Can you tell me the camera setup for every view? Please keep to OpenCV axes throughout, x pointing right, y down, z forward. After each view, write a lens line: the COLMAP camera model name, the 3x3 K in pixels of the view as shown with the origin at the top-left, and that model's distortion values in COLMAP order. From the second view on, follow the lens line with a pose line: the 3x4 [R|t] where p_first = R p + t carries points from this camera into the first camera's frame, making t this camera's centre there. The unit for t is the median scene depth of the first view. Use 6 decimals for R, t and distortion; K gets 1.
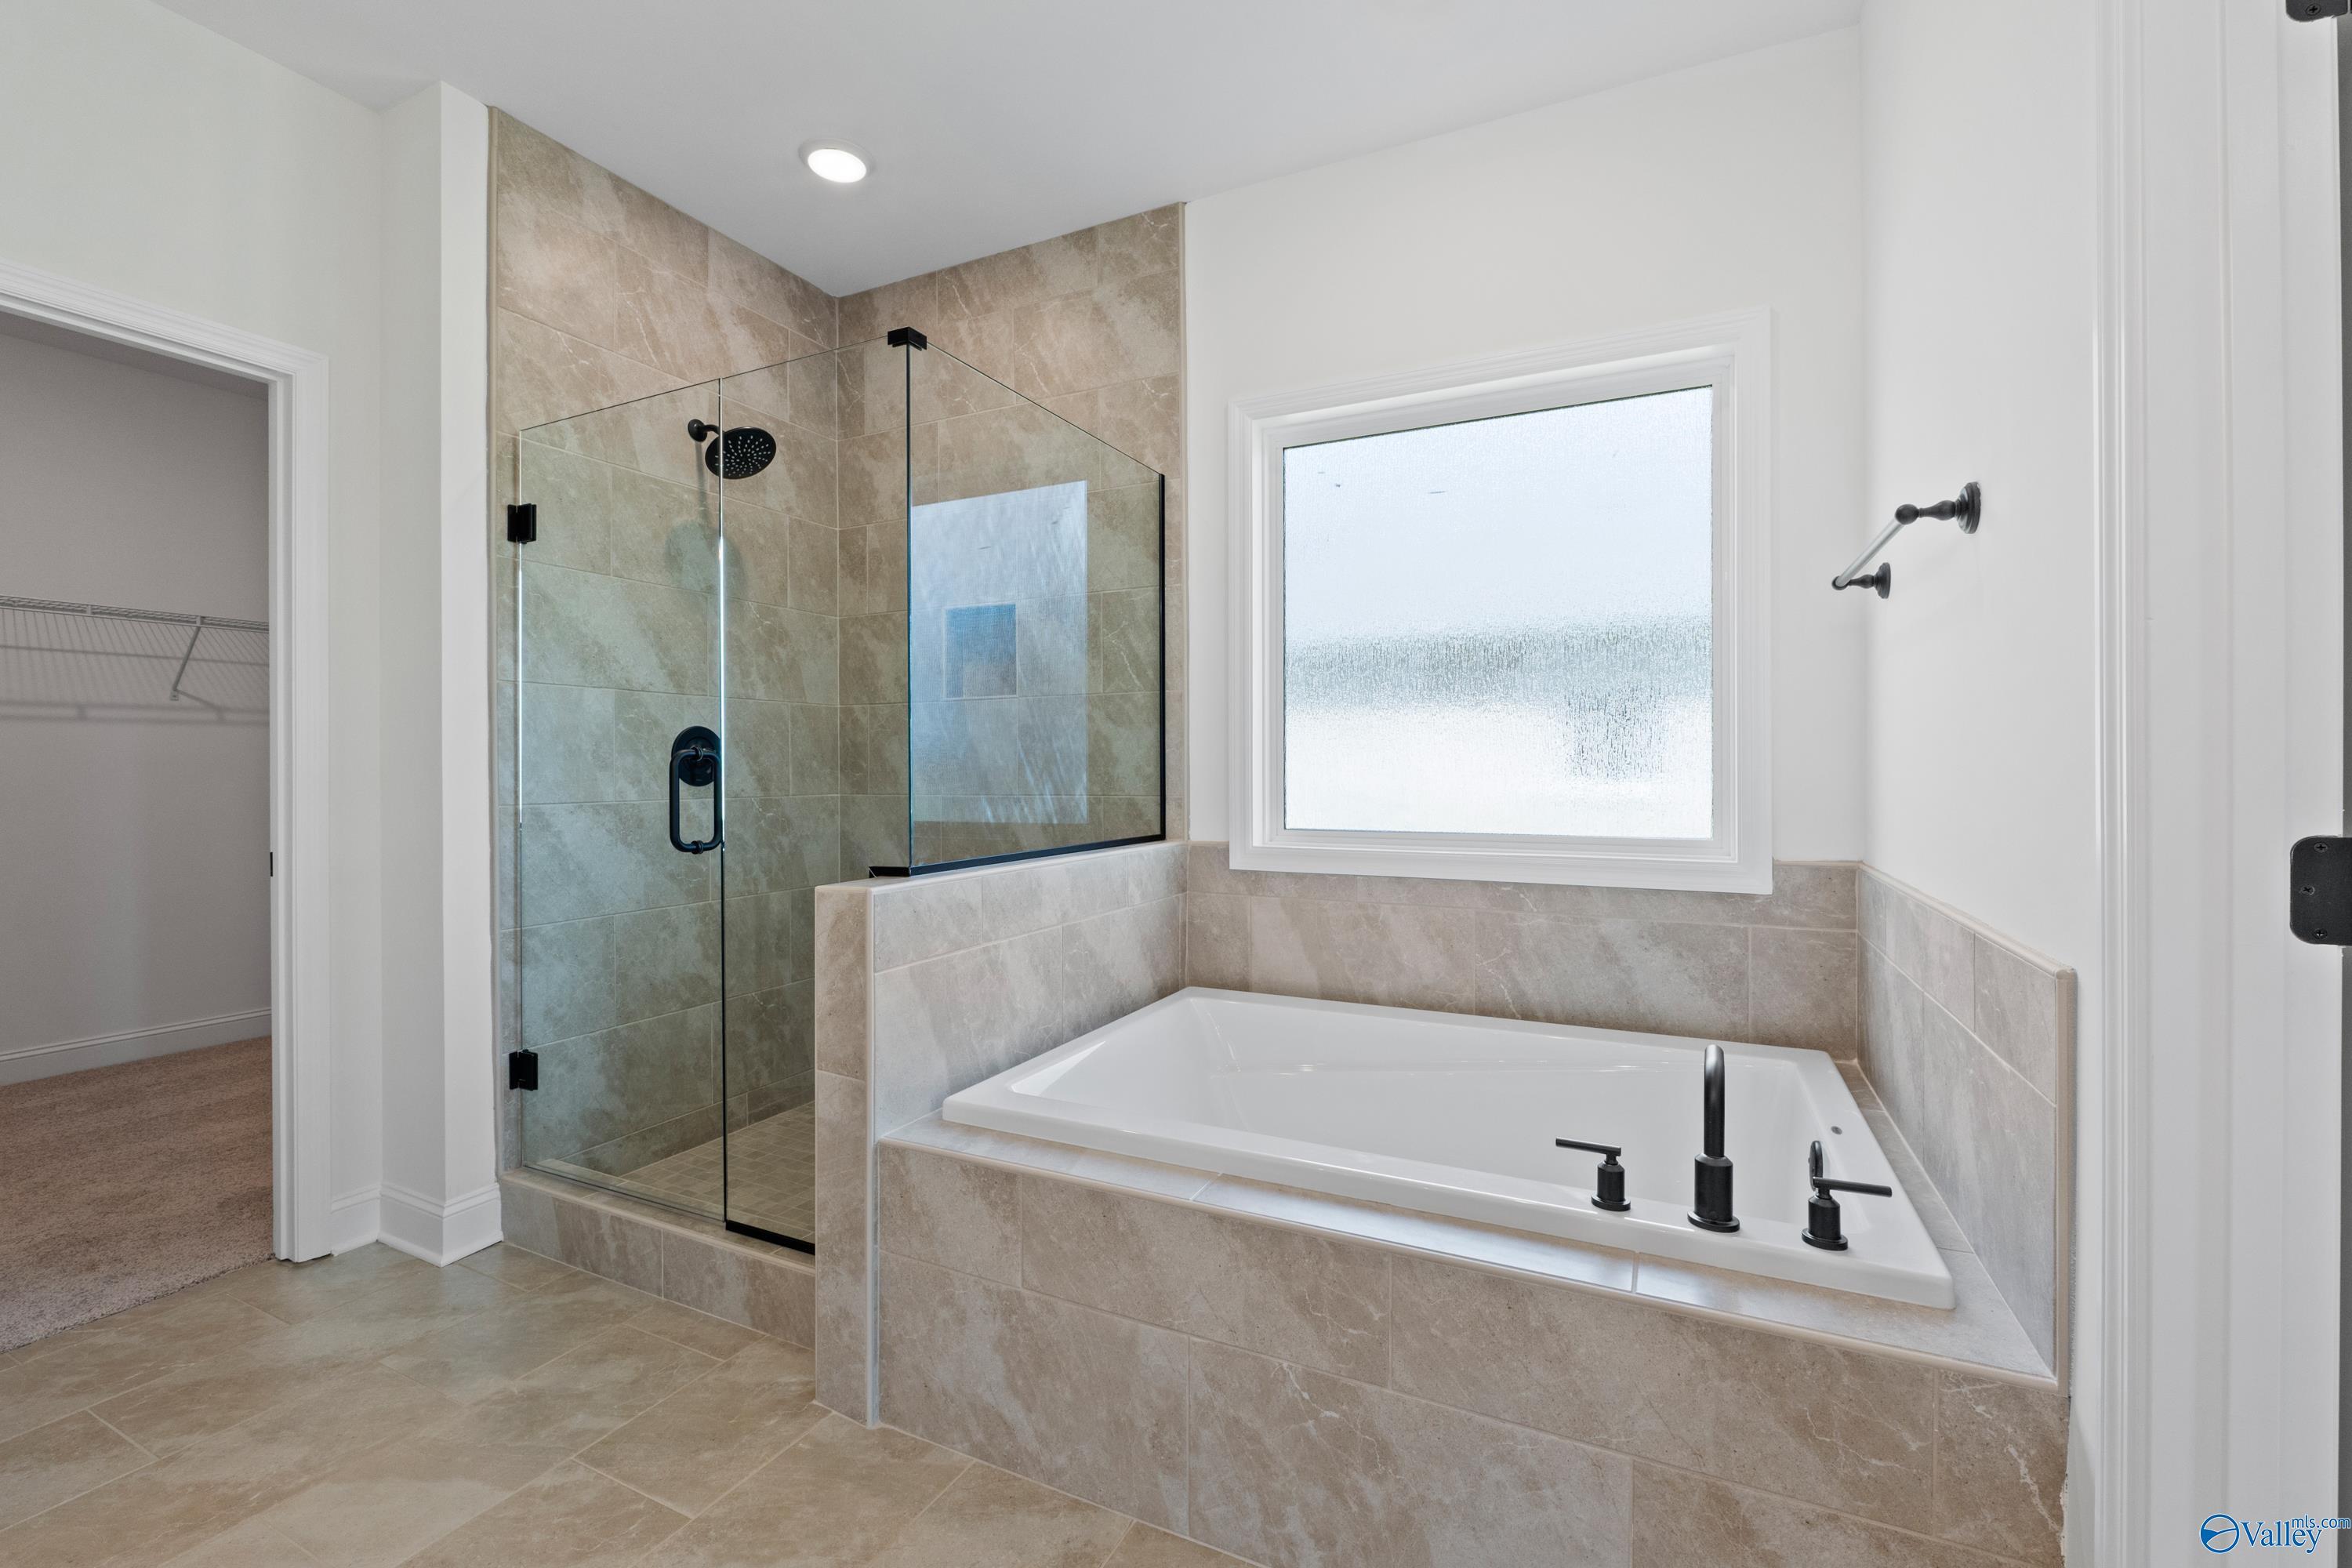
lens RADIAL K [[998.7, 0, 1187.7], [0, 998.7, 772.8], [0, 0, 1]] dist [-0.003515, -0.000454]
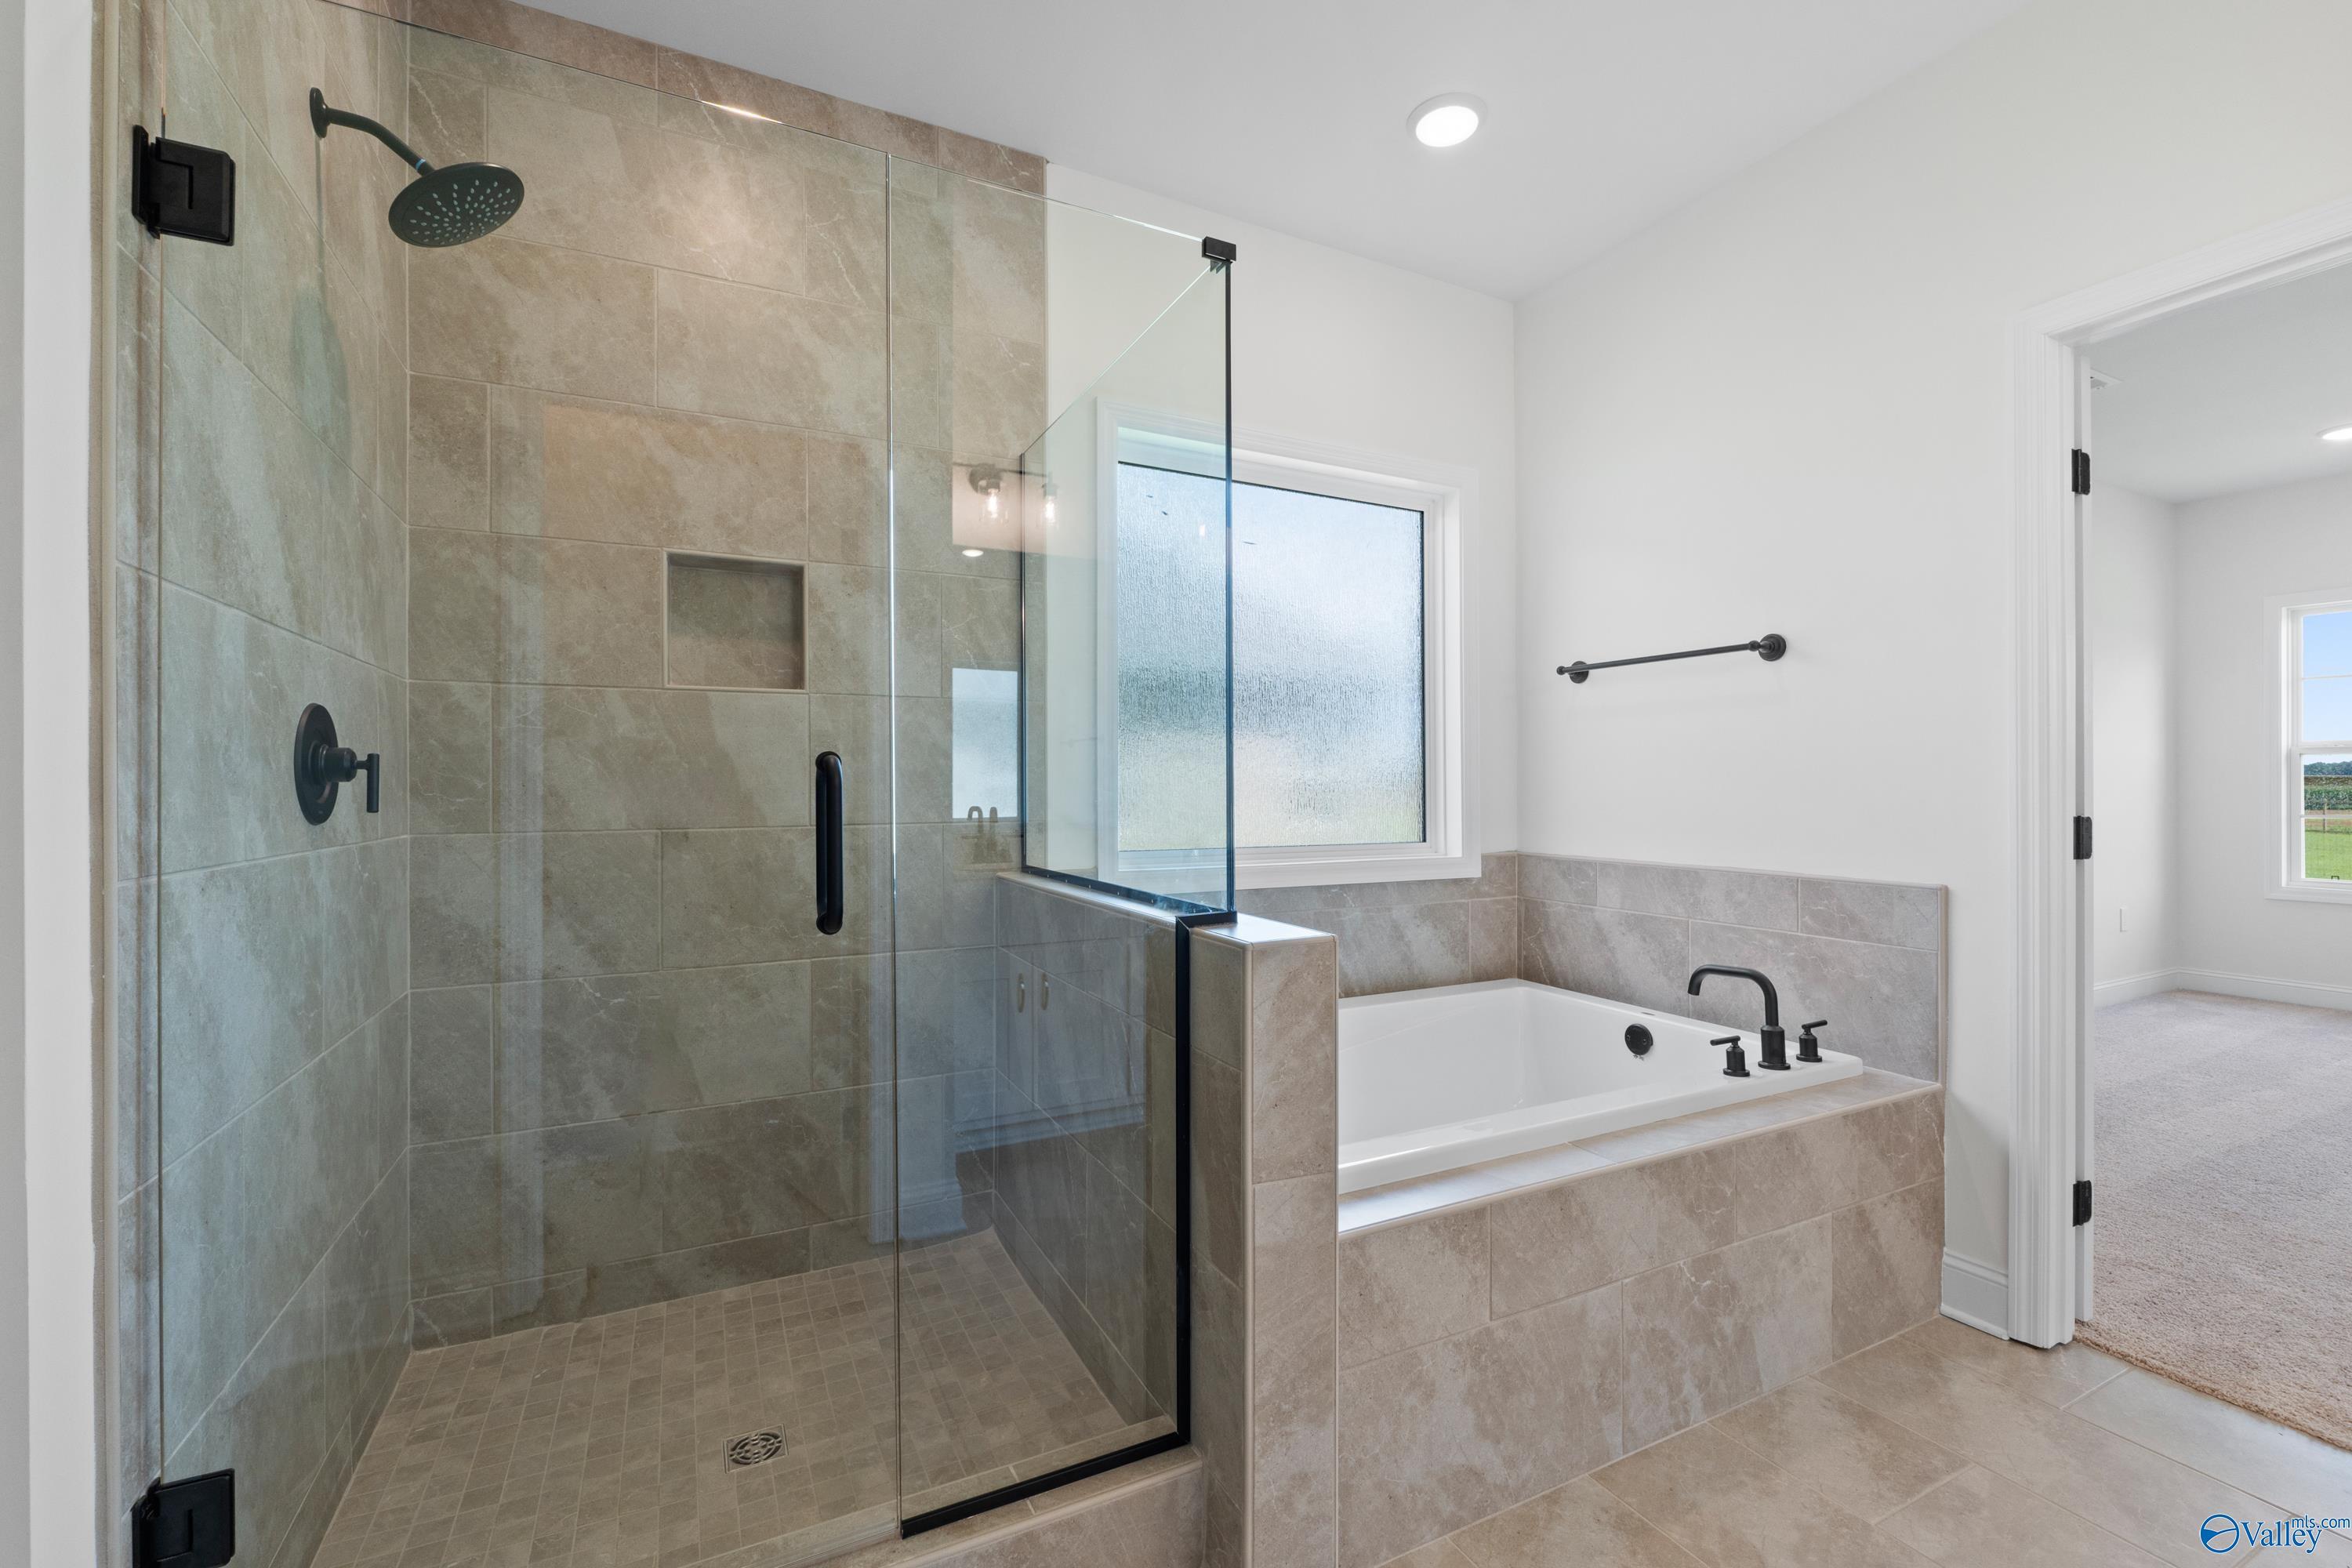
lens RADIAL K [[990.3, 0, 1176.0], [0, 990.3, 784.0], [0, 0, 1]] dist [-0.005469, -0.000035]
pose [[0.606449, 0.005074, 0.795106, -0.933537], [0.003500, 0.999953, -0.009051, -0.001484], [-0.795115, 0.008272, 0.606402, 0.543327]]
